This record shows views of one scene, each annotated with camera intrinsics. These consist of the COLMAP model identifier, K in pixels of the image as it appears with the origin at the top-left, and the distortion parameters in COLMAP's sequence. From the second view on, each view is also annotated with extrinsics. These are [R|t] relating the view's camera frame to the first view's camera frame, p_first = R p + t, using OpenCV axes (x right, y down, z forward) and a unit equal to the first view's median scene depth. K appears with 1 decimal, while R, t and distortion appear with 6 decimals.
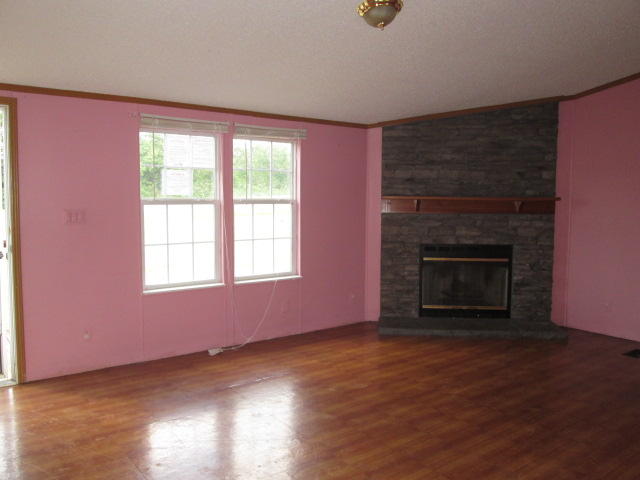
lens RADIAL K [[531.7, 0, 318.2], [0, 531.7, 237.6], [0, 0, 1]] dist [-0.041871, 0.013696]
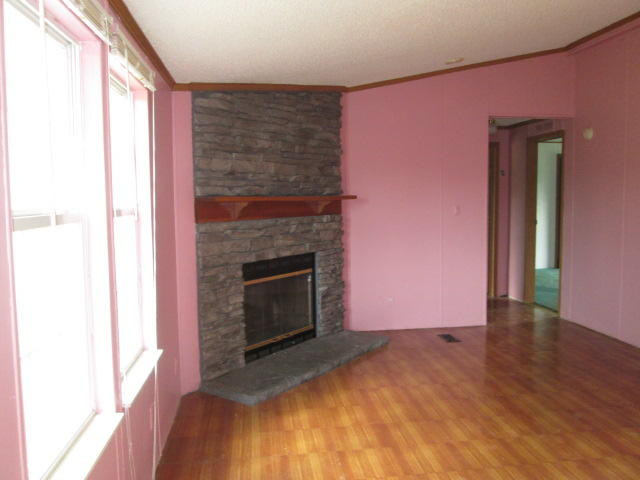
lens RADIAL K [[531.7, 0, 318.2], [0, 531.7, 237.6], [0, 0, 1]] dist [-0.041871, 0.013696]
pose [[0.503487, -0.078116, 0.860464, -0.375111], [0.091482, 0.995126, 0.036812, -0.040833], [-0.859146, 0.060182, 0.508180, 0.558598]]
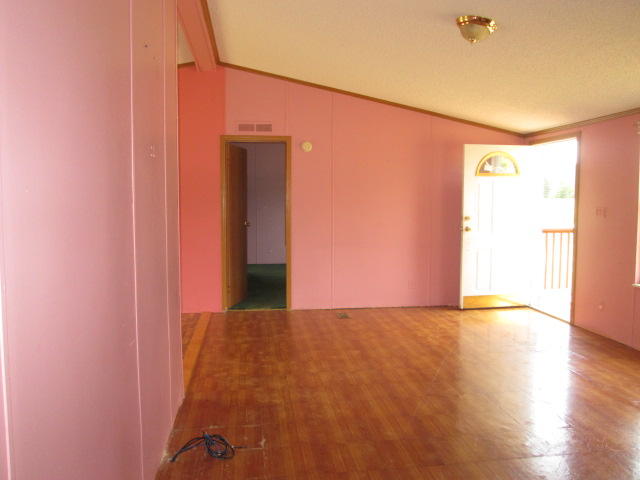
lens RADIAL K [[531.7, 0, 318.2], [0, 531.7, 237.6], [0, 0, 1]] dist [-0.041871, 0.013696]
pose [[-0.492434, 0.057968, -0.868417, 0.726256], [-0.080994, 0.990398, 0.112038, -0.047756], [0.866573, 0.125508, -0.483011, 0.741011]]
